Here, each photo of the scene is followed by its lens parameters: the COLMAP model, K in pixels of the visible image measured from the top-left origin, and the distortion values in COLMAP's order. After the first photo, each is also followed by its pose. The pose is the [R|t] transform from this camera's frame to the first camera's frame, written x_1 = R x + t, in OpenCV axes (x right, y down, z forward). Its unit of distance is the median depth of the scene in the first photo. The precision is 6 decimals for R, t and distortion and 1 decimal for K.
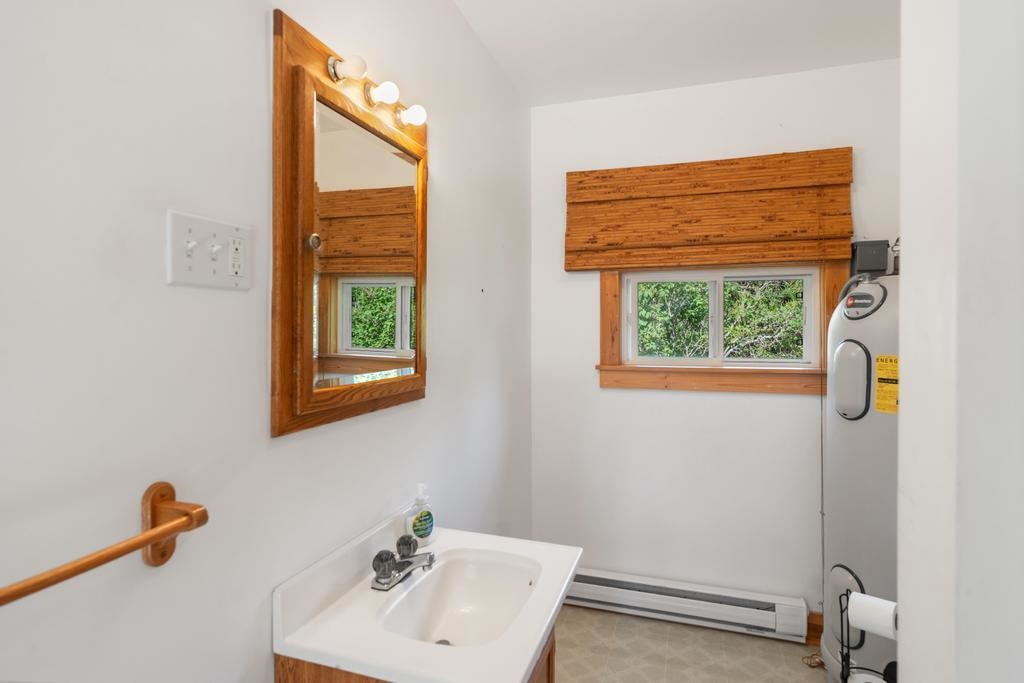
lens RADIAL K [[532.9, 0, 505.5], [0, 532.9, 324.2], [0, 0, 1]] dist [-0.003412, -0.001409]
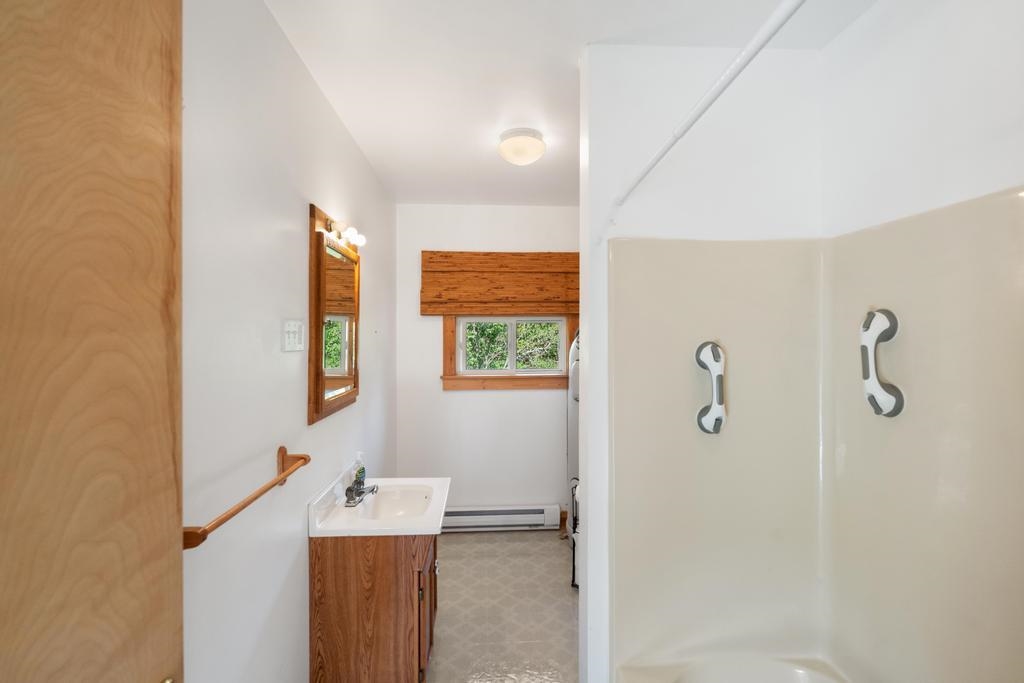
lens RADIAL K [[453.7, 0, 512.1], [0, 453.7, 338.0], [0, 0, 1]] dist [-0.005332, 0.001273]
pose [[0.923036, -0.002595, 0.384704, -0.158840], [-0.000074, 0.999976, 0.006922, -0.046825], [-0.384713, -0.006418, 0.923014, -0.327484]]
